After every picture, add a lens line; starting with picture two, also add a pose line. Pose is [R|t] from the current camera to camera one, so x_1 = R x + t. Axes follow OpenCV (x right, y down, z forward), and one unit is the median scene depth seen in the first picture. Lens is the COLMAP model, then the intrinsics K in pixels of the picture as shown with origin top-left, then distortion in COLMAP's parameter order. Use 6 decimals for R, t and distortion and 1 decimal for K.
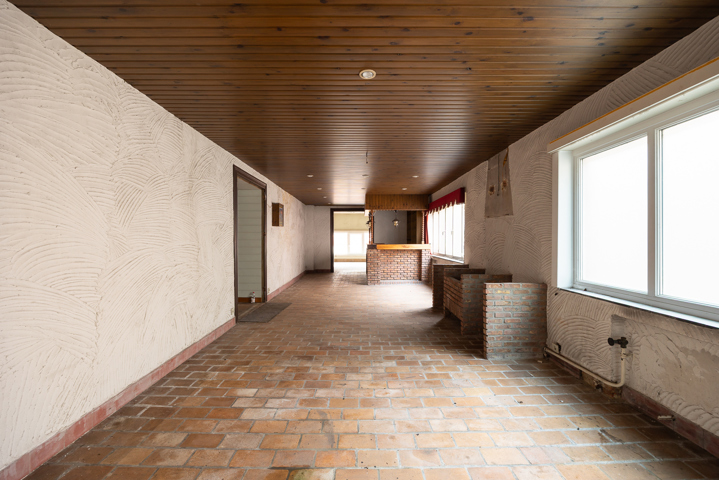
lens RADIAL K [[300.8, 0, 359.2], [0, 300.8, 239.0], [0, 0, 1]] dist [-0.003519, -0.000148]
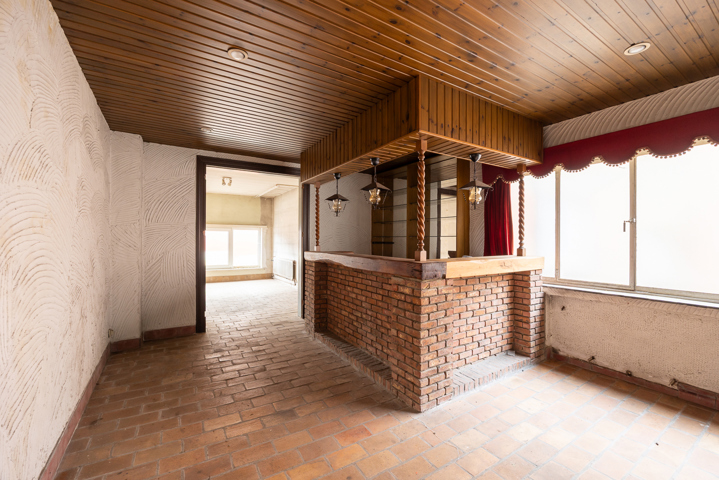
lens RADIAL K [[300.8, 0, 358.6], [0, 300.8, 238.4], [0, 0, 1]] dist [-0.003519, -0.000148]
pose [[0.854126, -0.000213, 0.520066, -0.119218], [0.001172, 0.999998, -0.001515, -0.003026], [-0.520064, 0.001904, 0.854125, 0.598630]]
